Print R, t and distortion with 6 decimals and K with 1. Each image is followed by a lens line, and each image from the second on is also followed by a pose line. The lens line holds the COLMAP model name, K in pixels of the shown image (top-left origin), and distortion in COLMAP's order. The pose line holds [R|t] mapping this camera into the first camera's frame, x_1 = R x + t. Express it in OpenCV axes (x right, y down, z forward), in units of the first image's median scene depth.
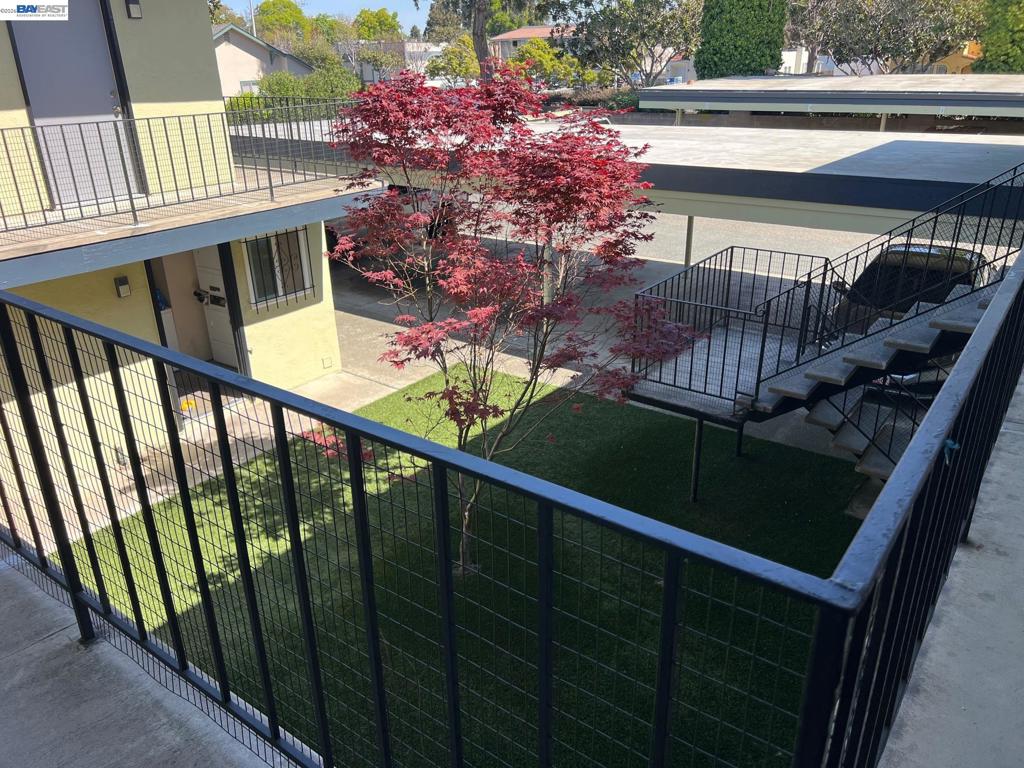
lens RADIAL K [[769.1, 0, 509.7], [0, 769.1, 385.9], [0, 0, 1]] dist [0.045242, -0.066575]
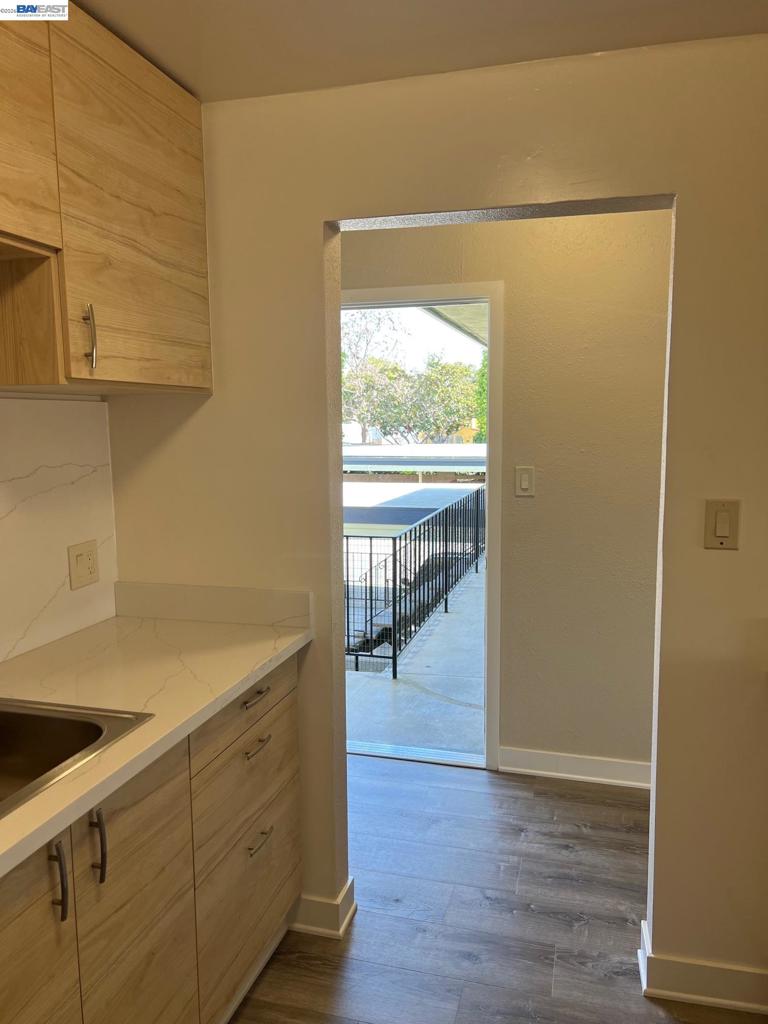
lens RADIAL K [[769.1, 0, 384.8], [0, 769.1, 521.1], [0, 0, 1]] dist [0.045242, -0.066575]
pose [[0.930633, -0.033167, 0.364448, -0.055601], [0.131305, 0.959835, -0.247944, 0.046753], [-0.341586, 0.278599, 0.897609, -0.131991]]
